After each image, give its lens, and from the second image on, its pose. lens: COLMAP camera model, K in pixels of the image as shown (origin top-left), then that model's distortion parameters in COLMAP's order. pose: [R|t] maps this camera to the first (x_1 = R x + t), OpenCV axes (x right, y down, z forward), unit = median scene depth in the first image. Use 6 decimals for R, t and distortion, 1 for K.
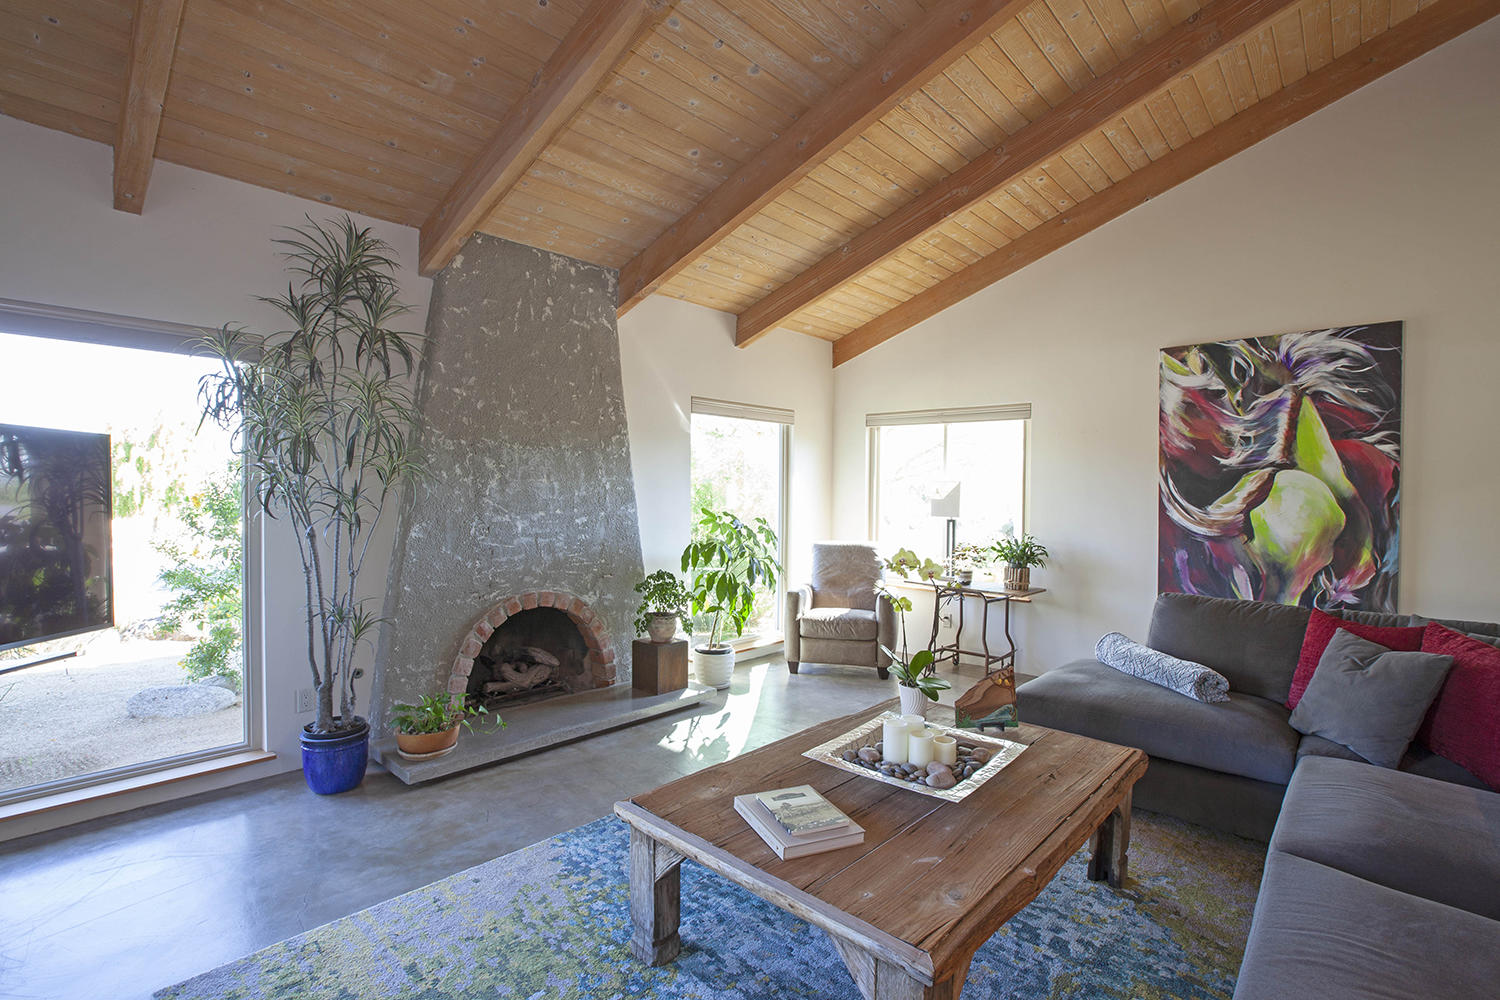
lens RADIAL K [[687.5, 0, 751.6], [0, 687.5, 504.4], [0, 0, 1]] dist [-0.056057, 0.019337]
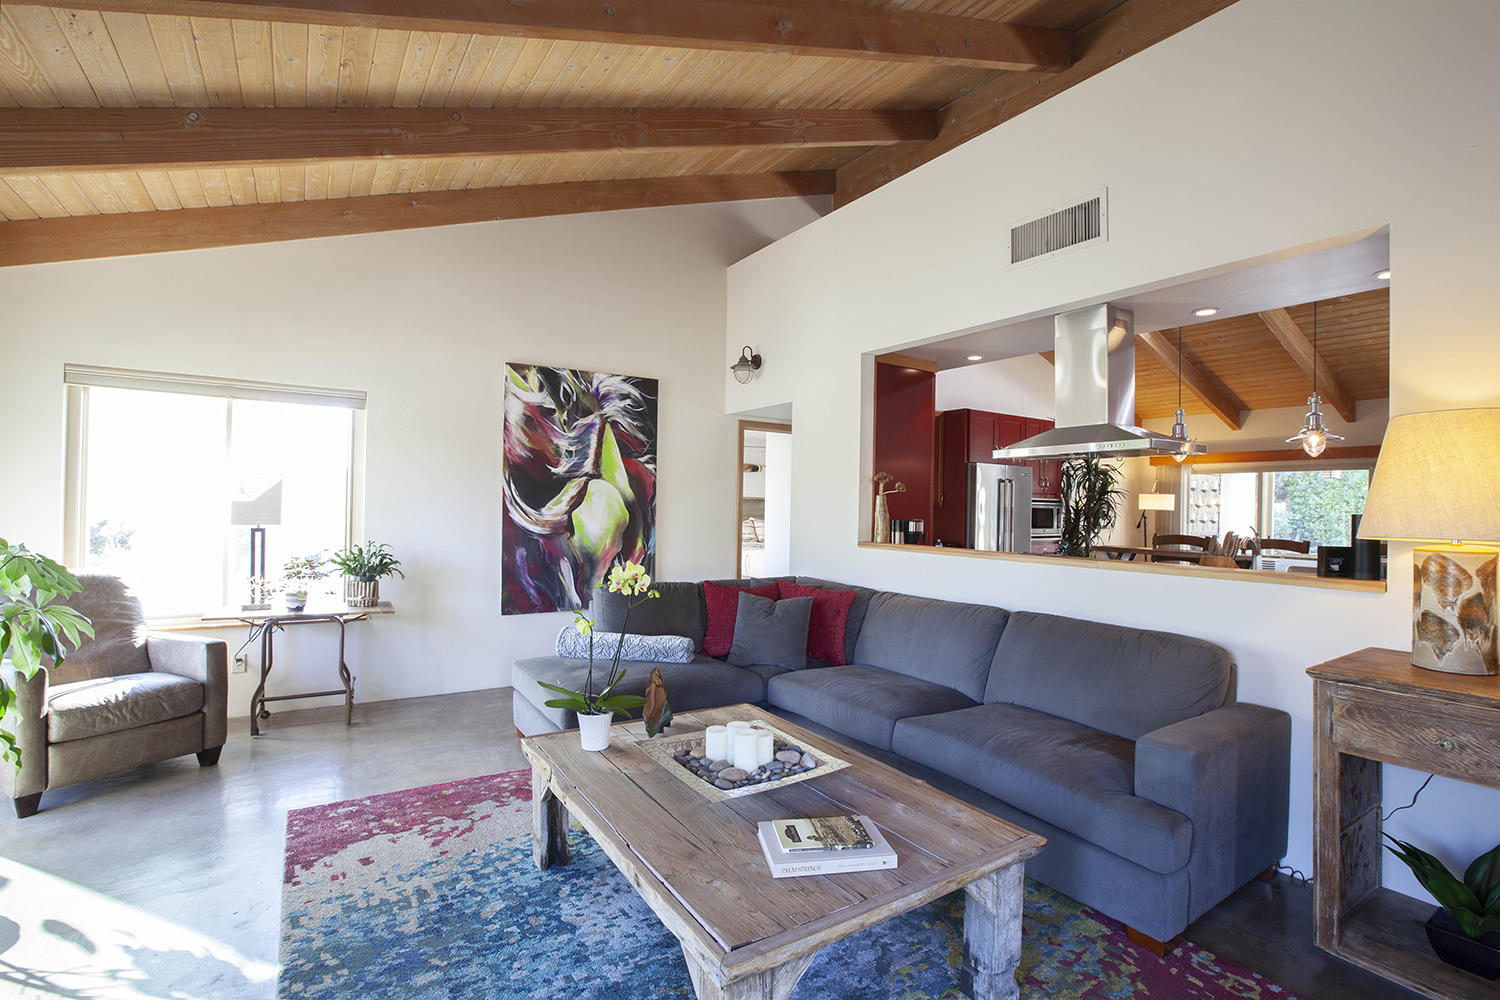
lens RADIAL K [[687.5, 0, 751.6], [0, 687.5, 504.4], [0, 0, 1]] dist [-0.056057, 0.019337]
pose [[0.255817, -0.002400, 0.966722, -0.371374], [0.002913, 0.999994, 0.001711, -0.005086], [-0.966721, 0.002378, 0.255823, 0.367794]]
